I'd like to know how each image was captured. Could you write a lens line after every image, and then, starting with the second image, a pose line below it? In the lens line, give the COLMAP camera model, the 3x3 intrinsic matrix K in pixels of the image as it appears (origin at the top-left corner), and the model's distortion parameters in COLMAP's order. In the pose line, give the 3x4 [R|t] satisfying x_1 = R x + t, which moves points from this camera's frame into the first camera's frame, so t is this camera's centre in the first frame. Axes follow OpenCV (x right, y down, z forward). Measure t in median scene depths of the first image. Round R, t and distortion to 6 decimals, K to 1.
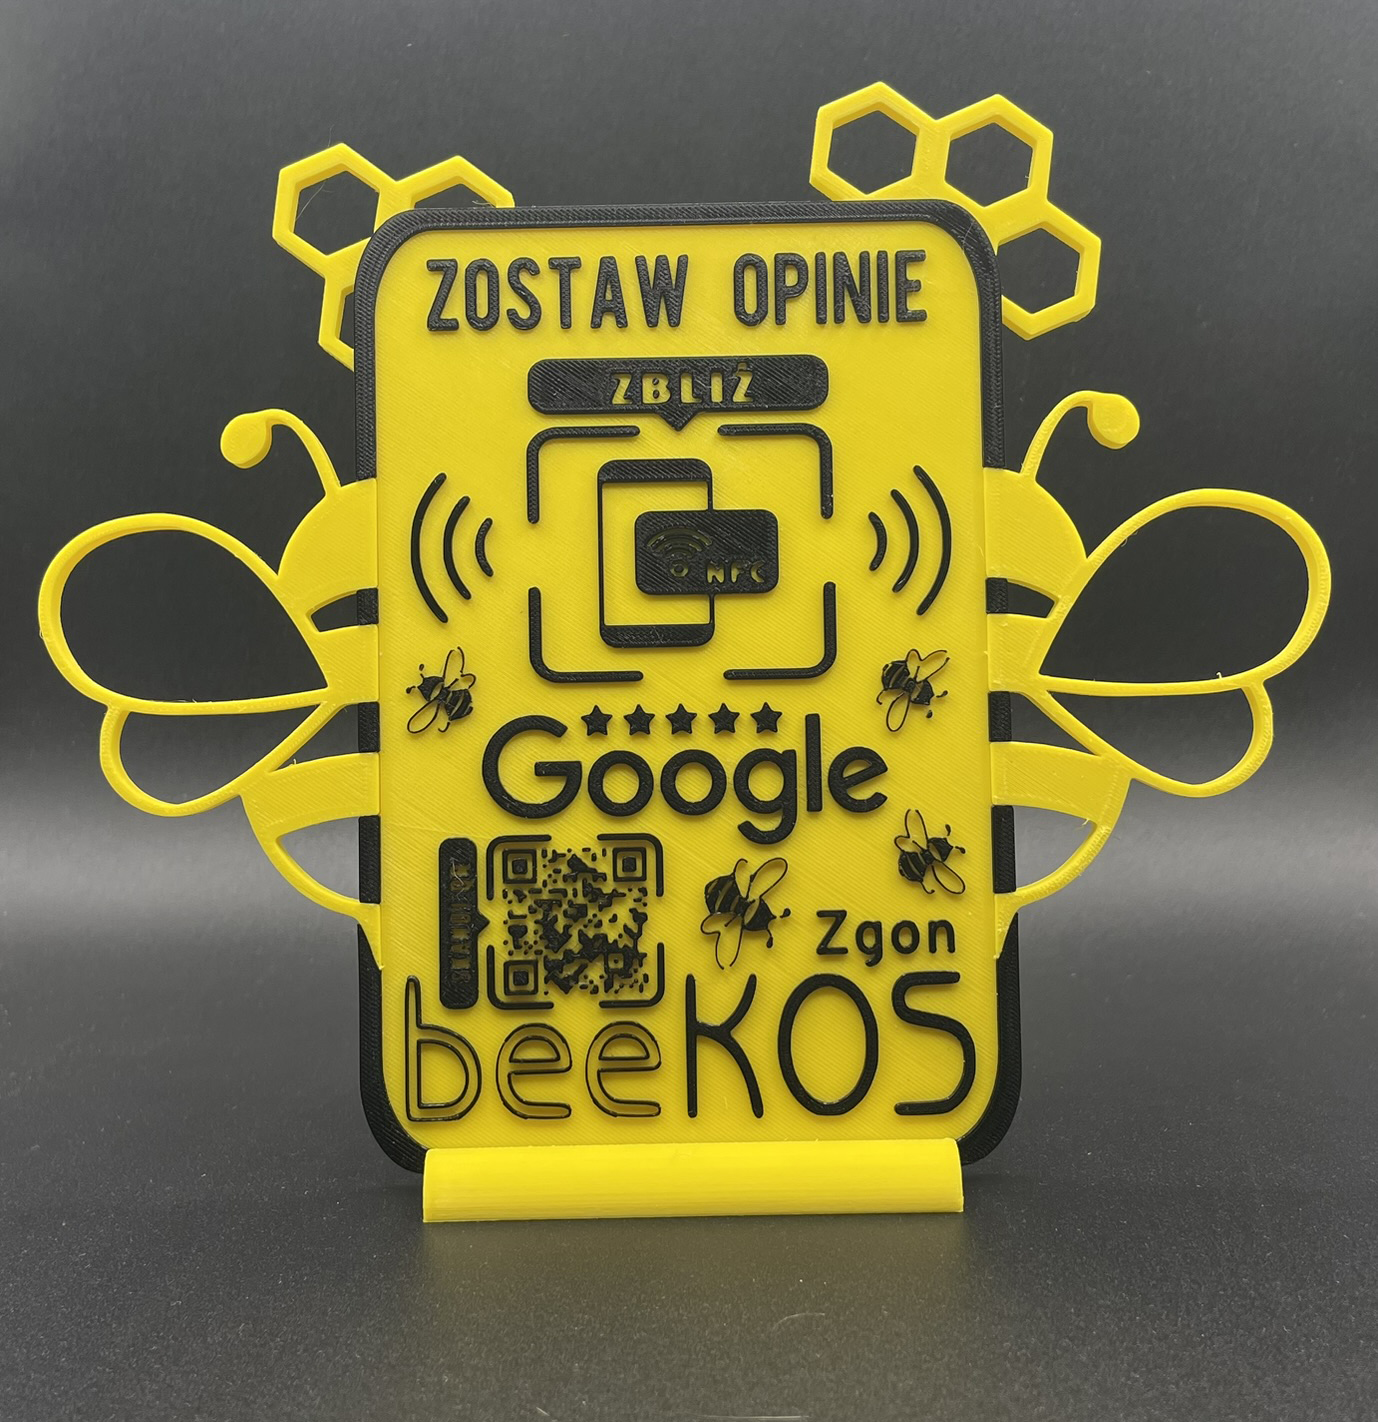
lens RADIAL K [[1275.0, 0, 689.0], [0, 1275.0, 705.9], [0, 0, 1]] dist [0.003032, 0.010143]
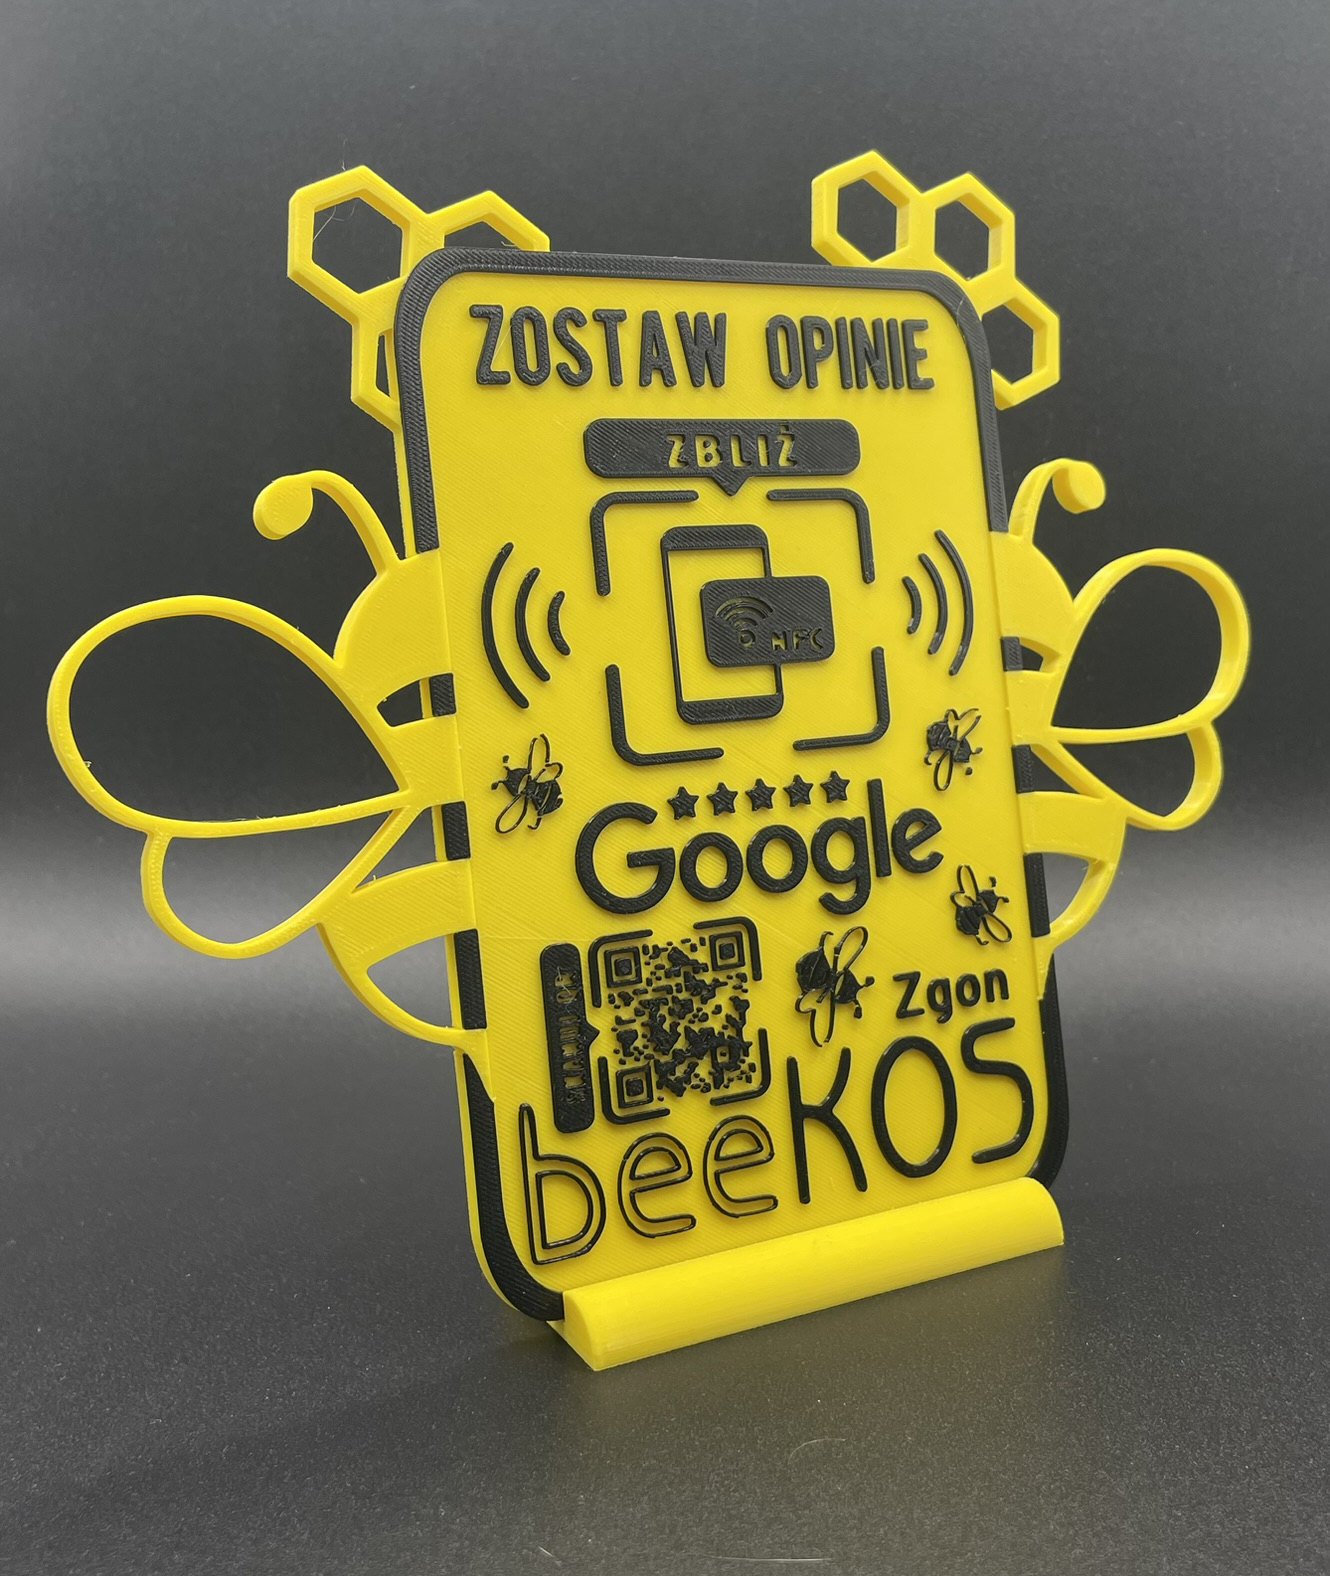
lens RADIAL K [[1289.3, 0, 661.1], [0, 1289.3, 790.6], [0, 0, 1]] dist [0.012831, -0.002926]
pose [[0.937171, -0.079229, 0.339754, -0.407355], [0.081869, 0.996621, 0.006582, -0.005026], [-0.339128, 0.021647, 0.940491, 0.109011]]
